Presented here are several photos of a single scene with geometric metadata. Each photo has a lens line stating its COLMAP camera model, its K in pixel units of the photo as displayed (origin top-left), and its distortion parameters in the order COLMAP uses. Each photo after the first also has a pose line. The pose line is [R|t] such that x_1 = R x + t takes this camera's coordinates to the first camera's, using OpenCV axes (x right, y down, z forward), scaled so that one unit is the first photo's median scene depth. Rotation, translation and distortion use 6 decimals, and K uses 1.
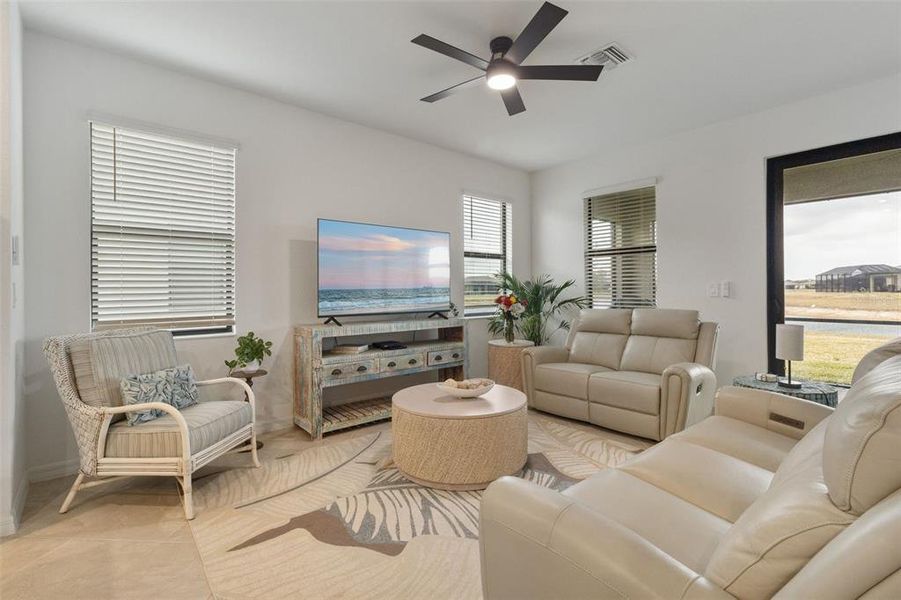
lens RADIAL K [[413.7, 0, 447.8], [0, 413.7, 291.3], [0, 0, 1]] dist [-0.001289, -0.000433]
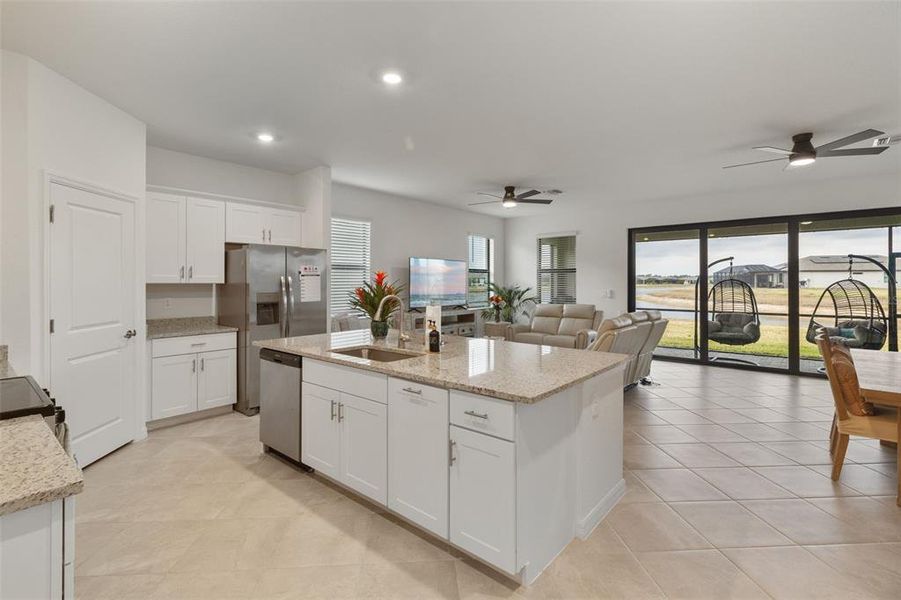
lens RADIAL K [[422.6, 0, 449.4], [0, 422.6, 280.8], [0, 0, 1]] dist [0.000563, -0.000055]
pose [[0.987552, 0.008322, 0.157072, -0.342219], [-0.007302, 0.999948, -0.007072, -0.041674], [-0.157123, 0.005837, 0.987562, -0.758565]]
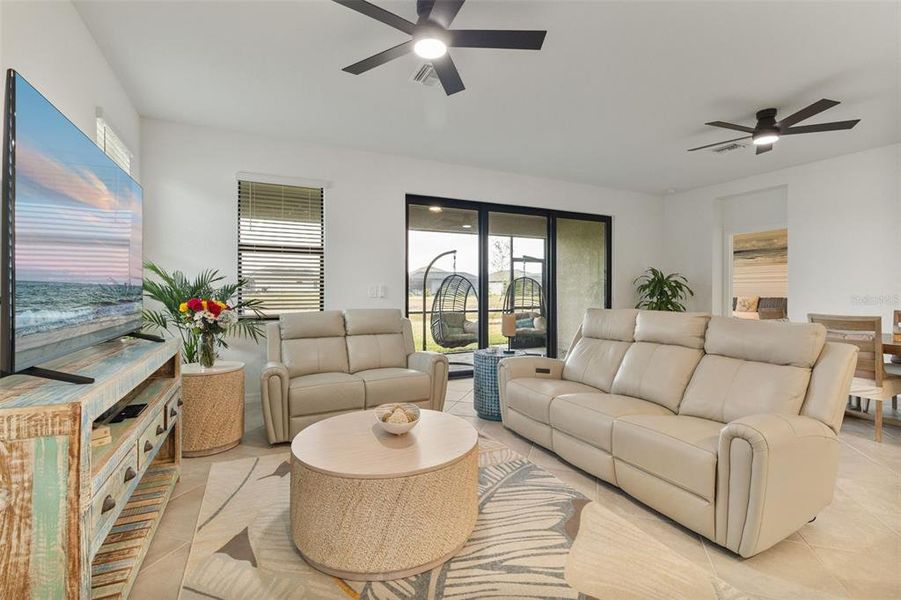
lens RADIAL K [[413.7, 0, 447.8], [0, 413.7, 291.3], [0, 0, 1]] dist [-0.001289, -0.000433]
pose [[0.259062, 0.005254, 0.965847, -0.422623], [0.000110, 0.999985, -0.005470, 0.002158], [-0.965861, 0.001523, 0.259057, 0.452749]]
